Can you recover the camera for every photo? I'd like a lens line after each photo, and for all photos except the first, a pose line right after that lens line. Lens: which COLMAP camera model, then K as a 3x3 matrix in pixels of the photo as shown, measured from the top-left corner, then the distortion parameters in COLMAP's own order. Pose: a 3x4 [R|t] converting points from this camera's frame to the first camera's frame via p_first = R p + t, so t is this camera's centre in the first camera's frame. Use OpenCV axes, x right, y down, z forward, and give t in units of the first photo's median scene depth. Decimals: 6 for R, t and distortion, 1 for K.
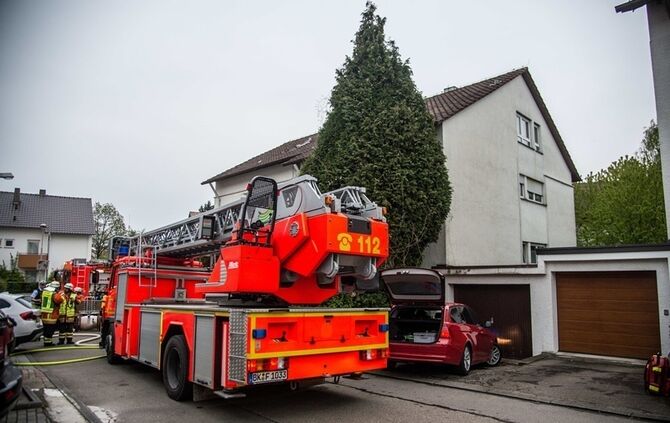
lens RADIAL K [[464.4, 0, 338.3], [0, 464.4, 215.4], [0, 0, 1]] dist [-0.048977, -0.001779]
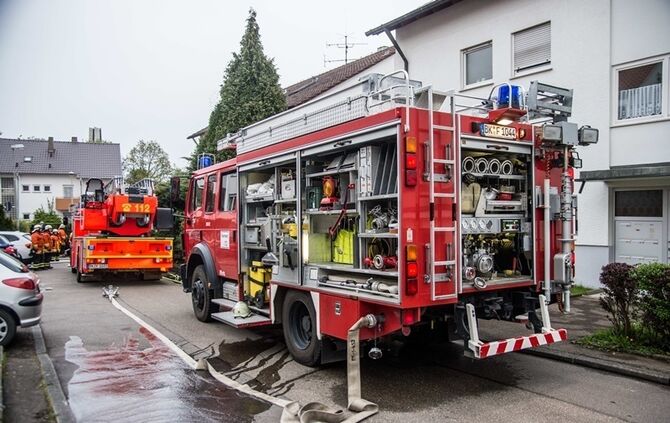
lens RADIAL K [[553.8, 0, 333.5], [0, 553.8, 211.6], [0, 0, 1]] dist [0.011713, 0.008639]
pose [[0.982235, -0.004207, -0.187606, 1.295483], [0.028278, 0.991651, 0.125813, -0.199832], [0.185510, -0.128883, 0.974154, -1.227240]]
